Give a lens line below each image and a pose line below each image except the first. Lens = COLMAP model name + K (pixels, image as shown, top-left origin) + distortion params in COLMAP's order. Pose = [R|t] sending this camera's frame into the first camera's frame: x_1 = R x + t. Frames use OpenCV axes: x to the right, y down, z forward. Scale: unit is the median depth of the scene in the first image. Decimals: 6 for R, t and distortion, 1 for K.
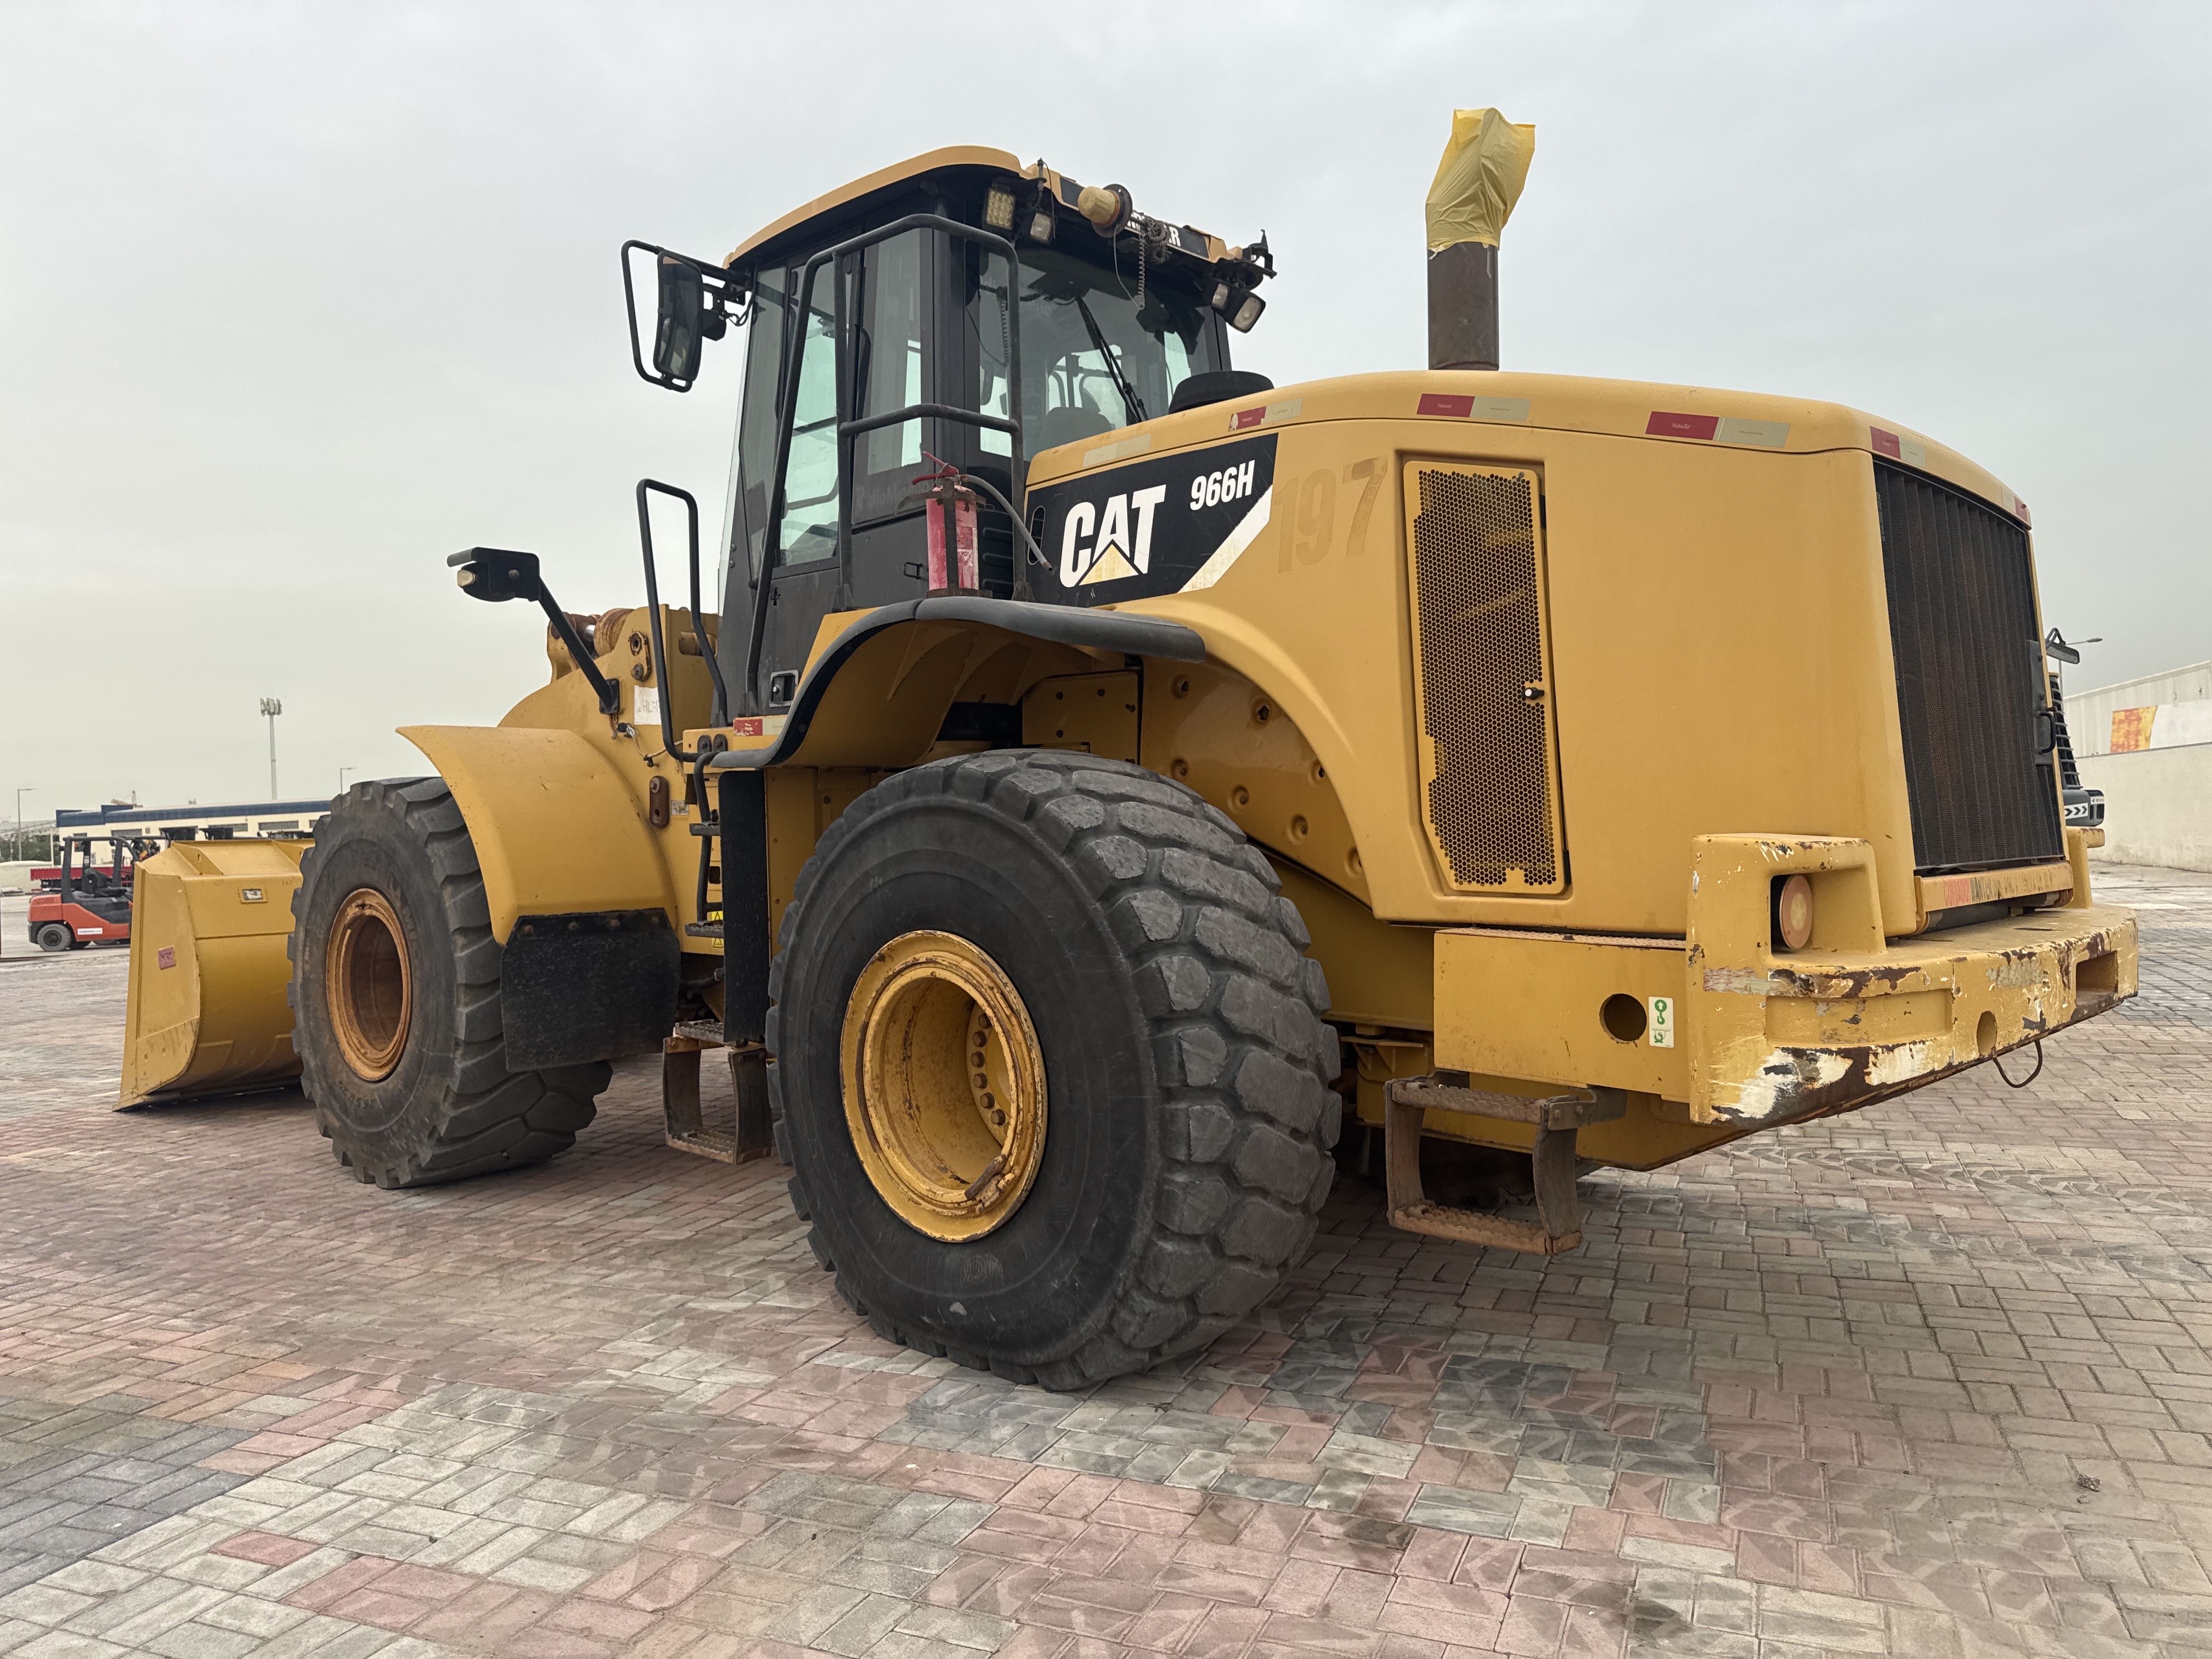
lens RADIAL K [[1560.2, 0, 1106.0], [0, 1560.2, 829.5], [0, 0, 1]] dist [0.122835, -0.192770]
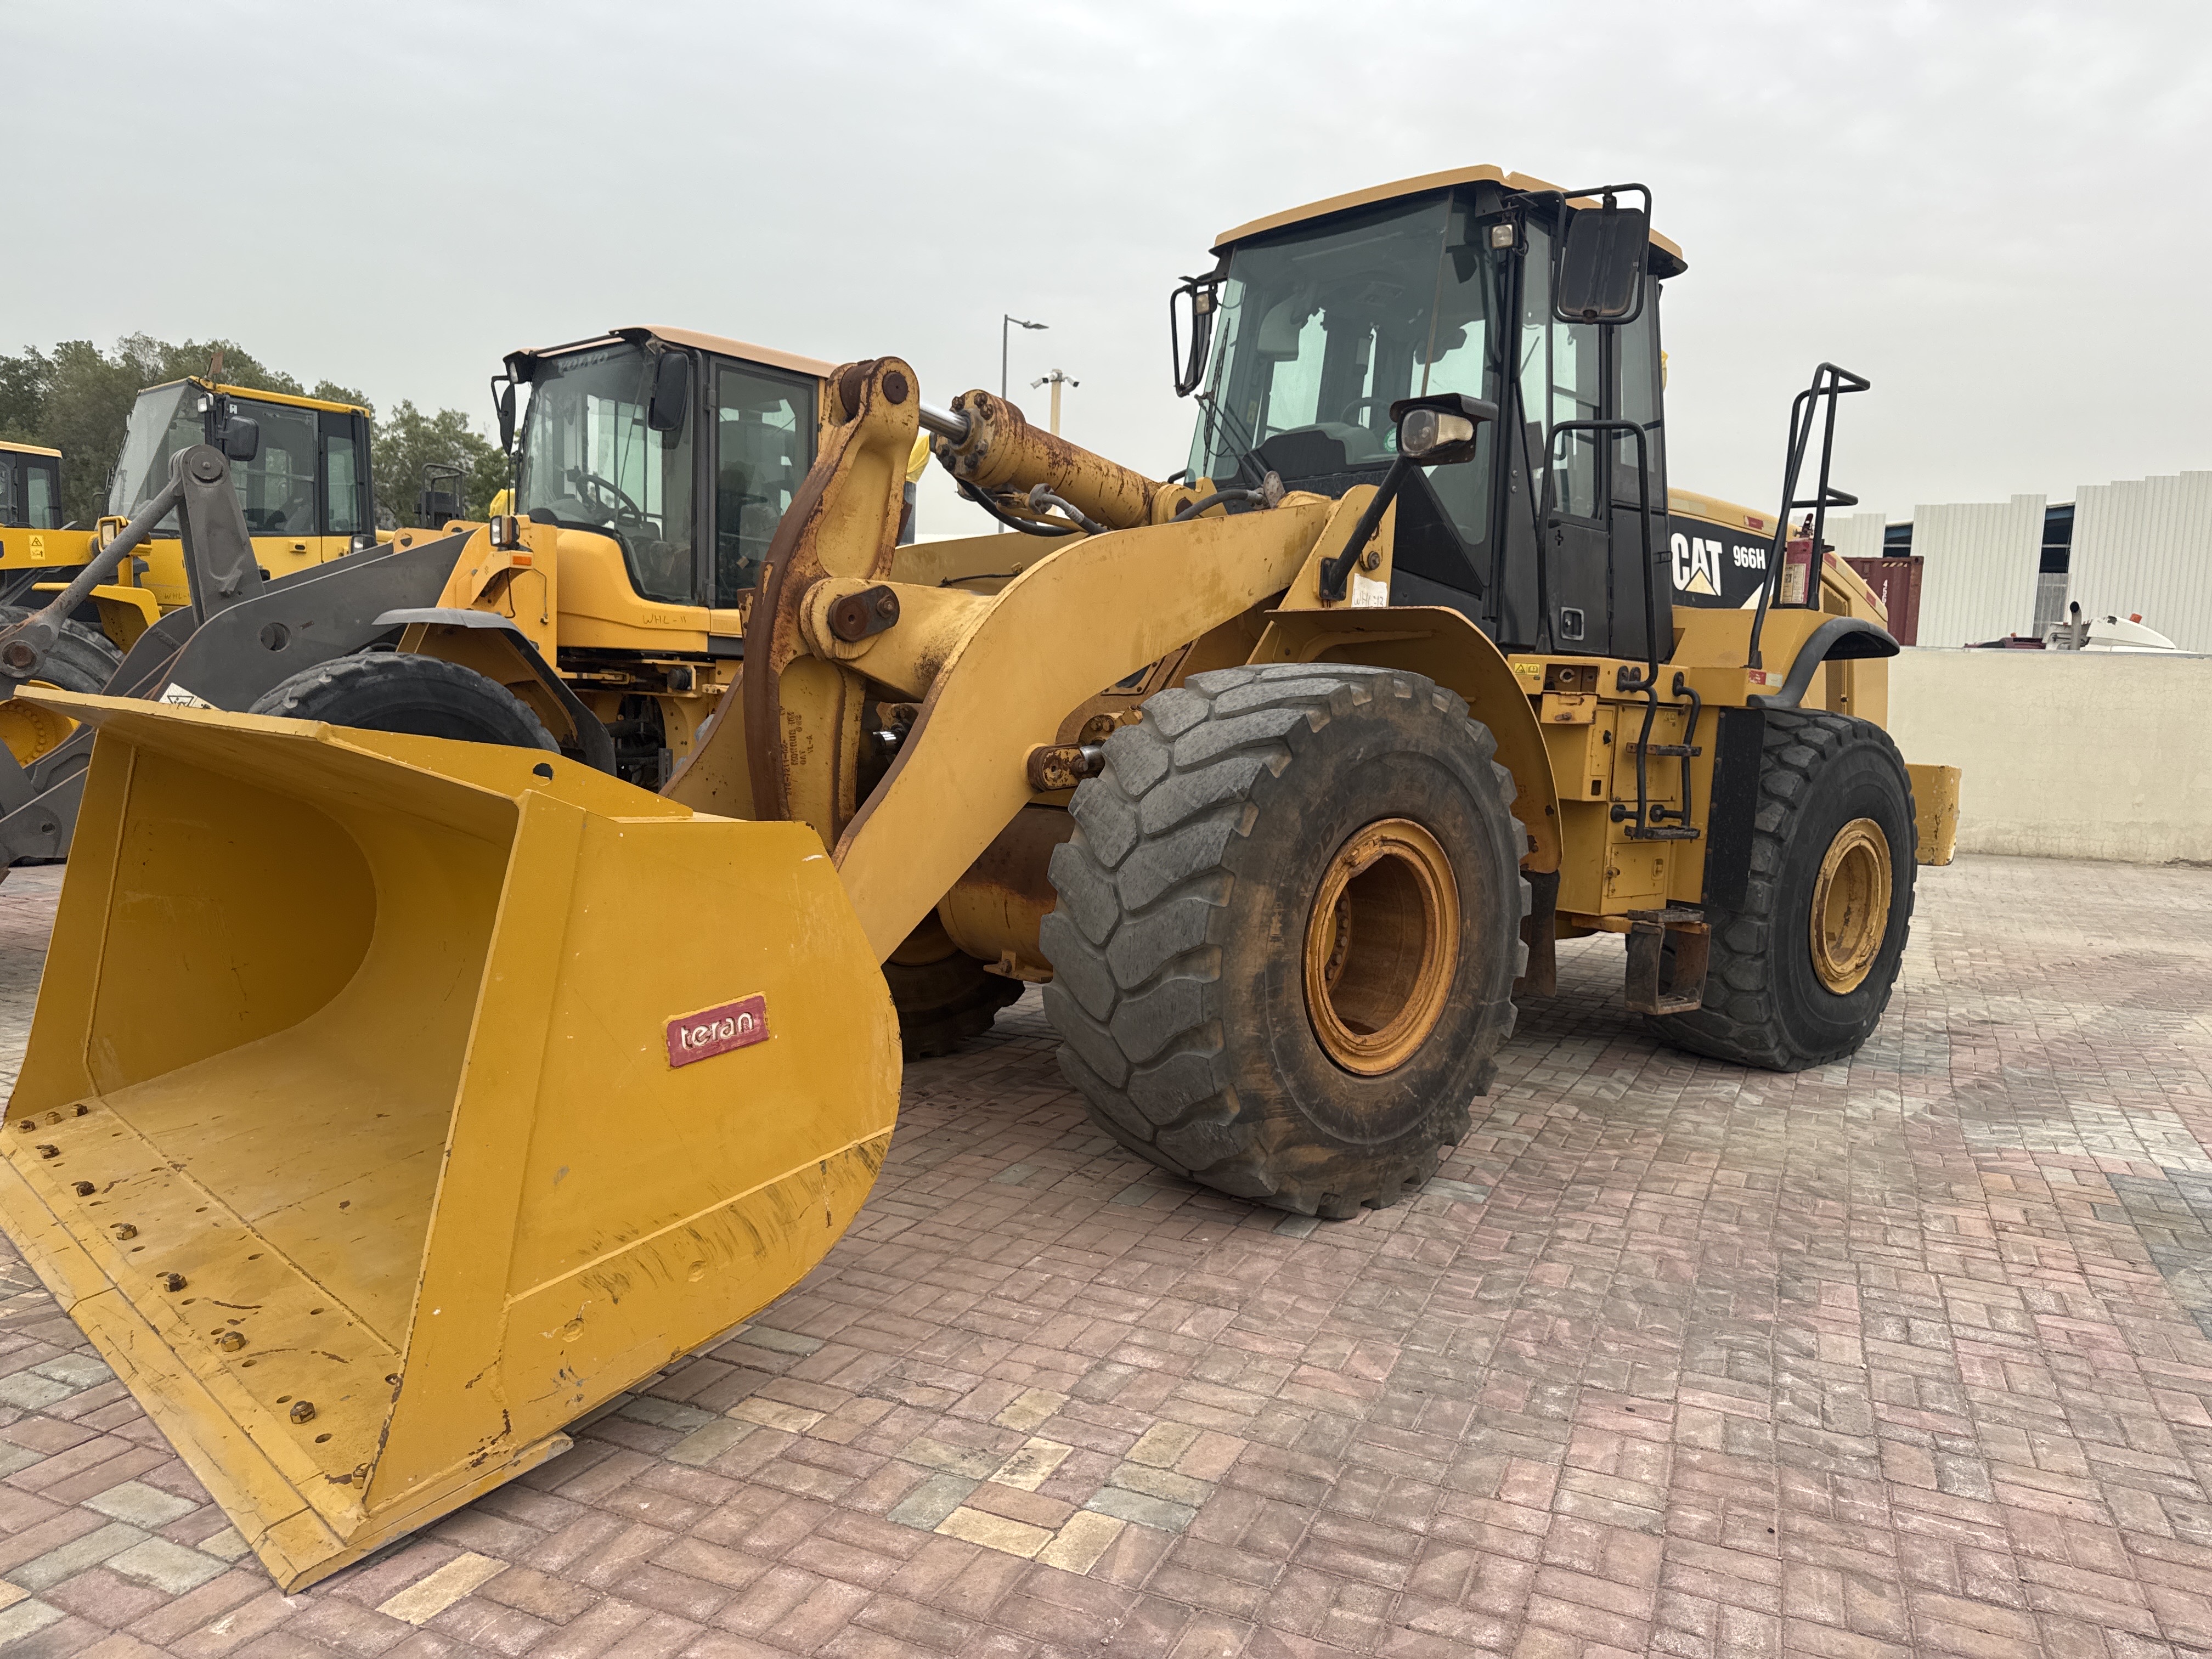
lens RADIAL K [[1540.5, 0, 1111.3], [0, 1540.5, 864.5], [0, 0, 1]] dist [0.093473, -0.158141]
pose [[0.066415, -0.081951, 0.994421, -1.767455], [-0.039292, 0.995634, 0.084675, 0.003055], [-0.997018, -0.044696, 0.062905, 1.614691]]
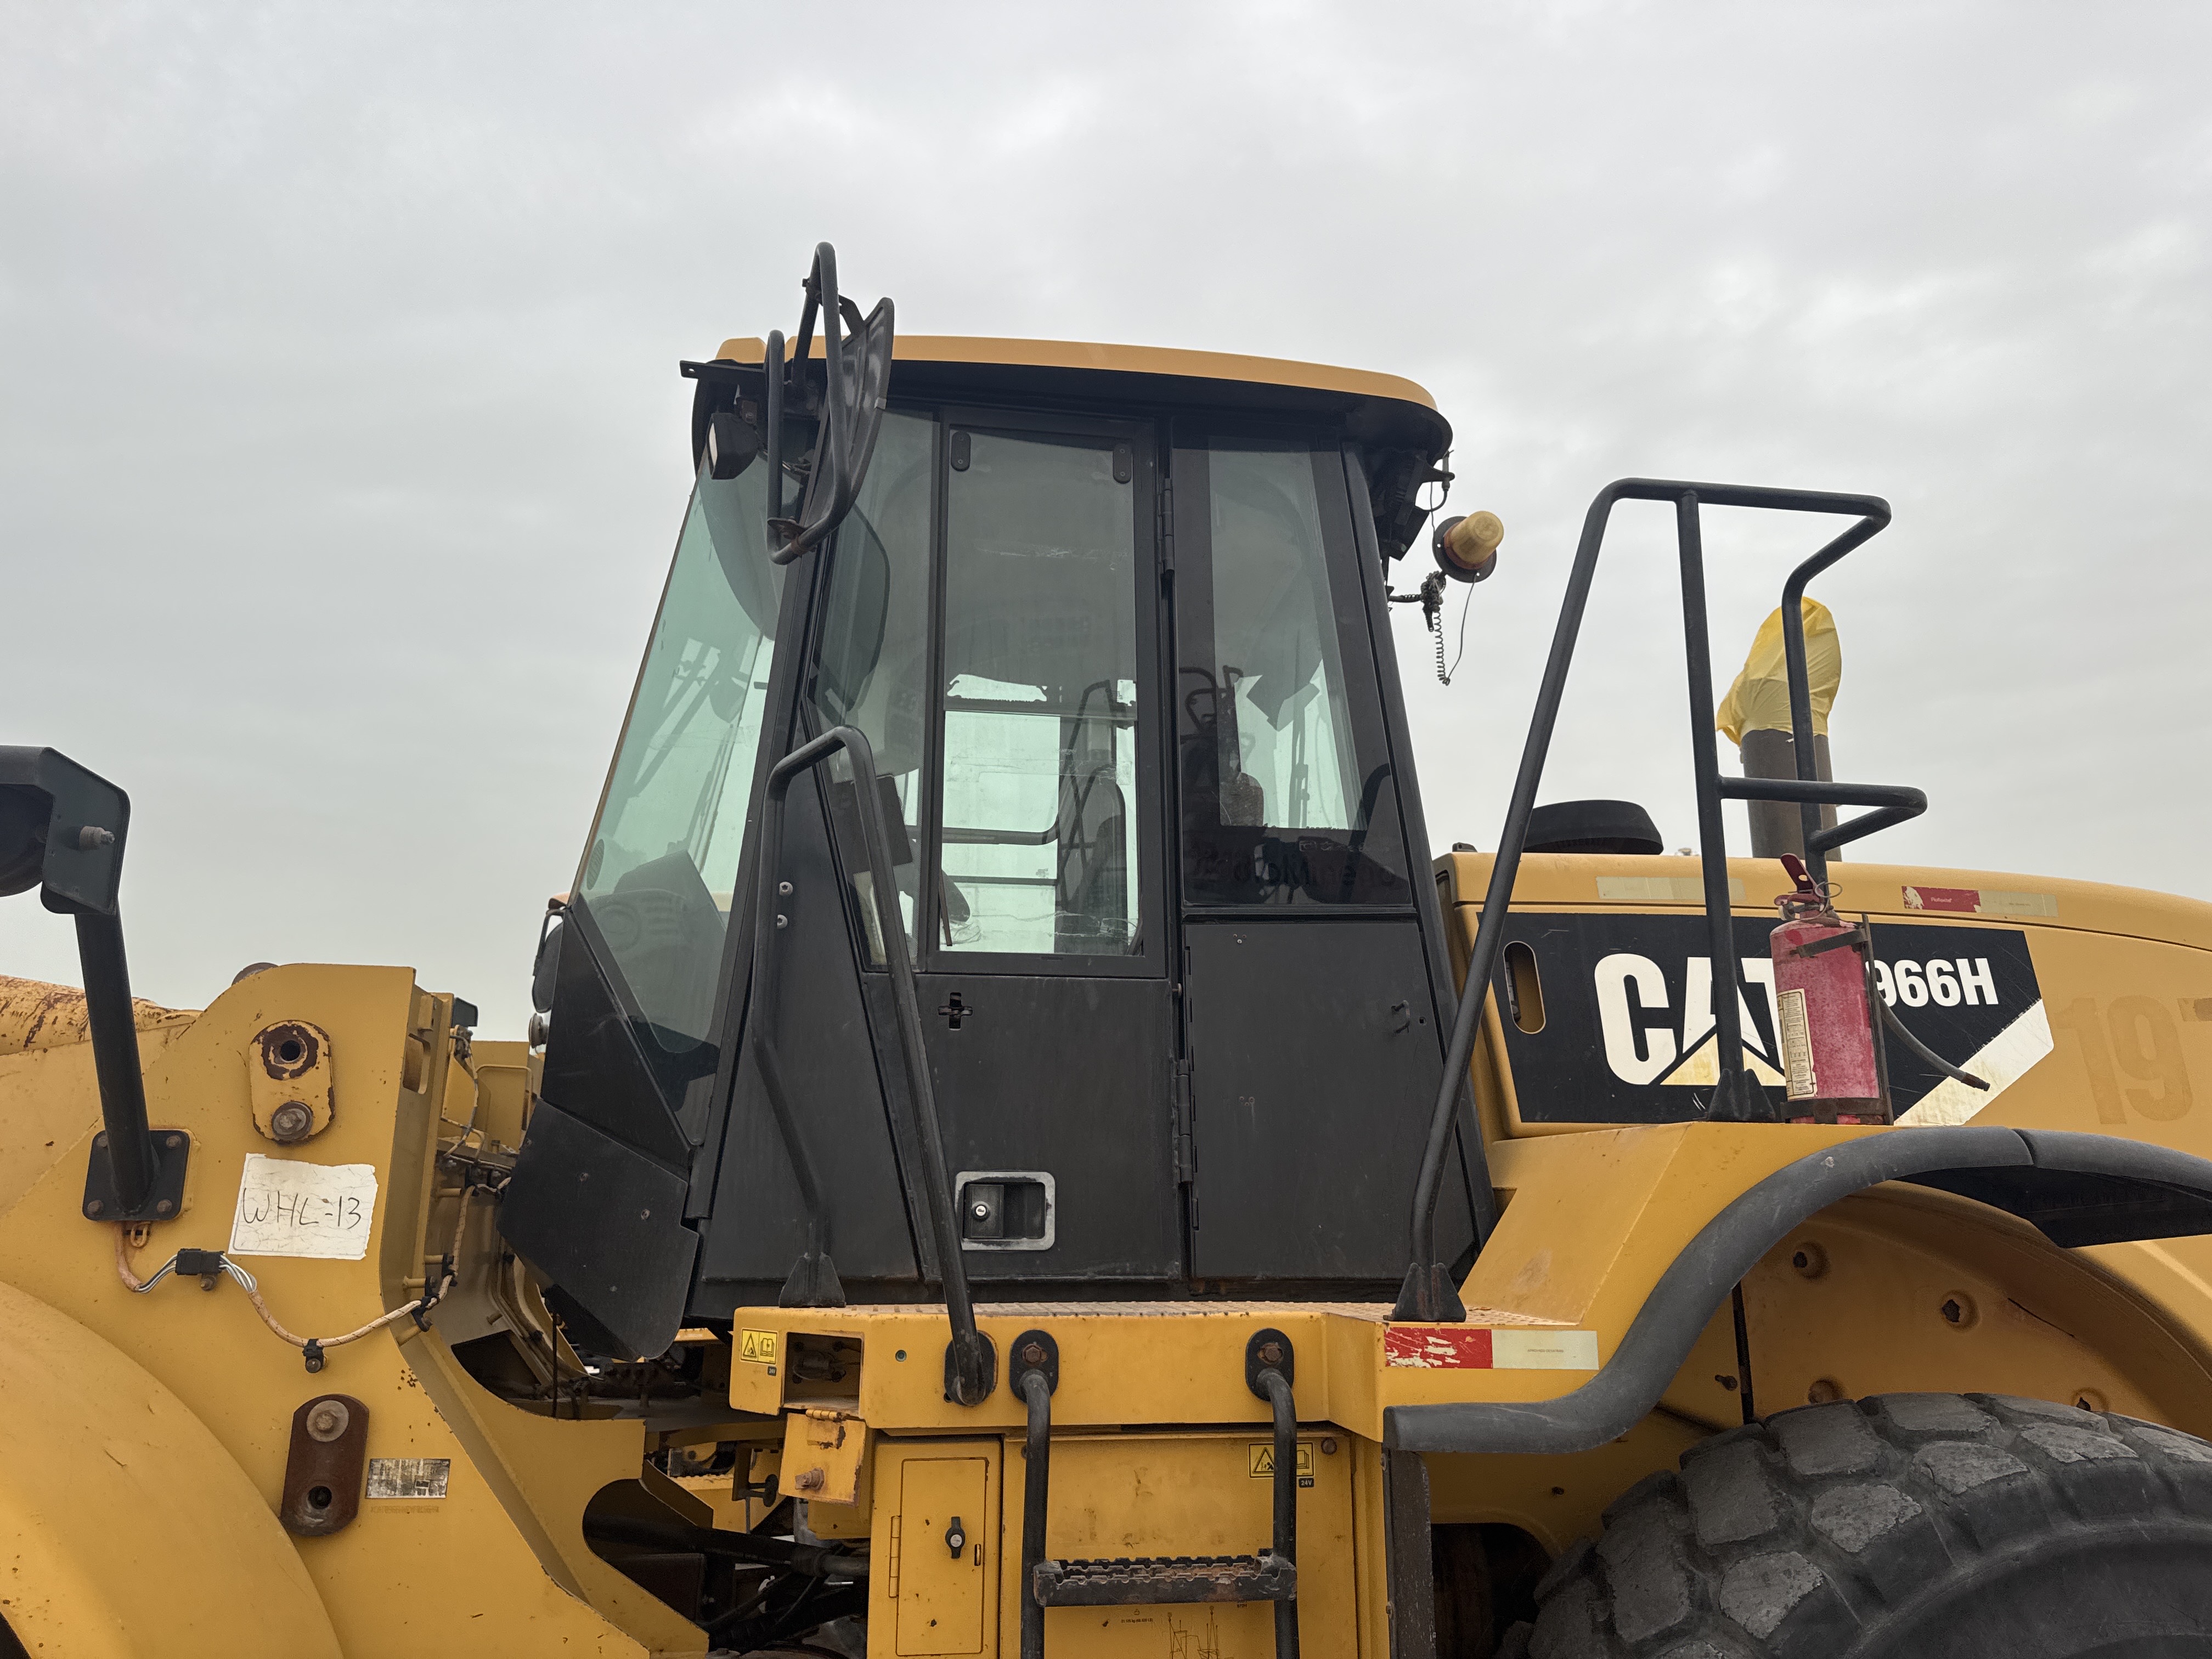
lens RADIAL K [[1547.3, 0, 1114.7], [0, 1547.3, 841.2], [0, 0, 1]] dist [0.025800, -0.035220]
pose [[0.620831, 0.205286, 0.756589, -0.713174], [-0.002140, 0.965545, -0.260226, -0.098079], [-0.783941, 0.159938, 0.599880, 0.871619]]
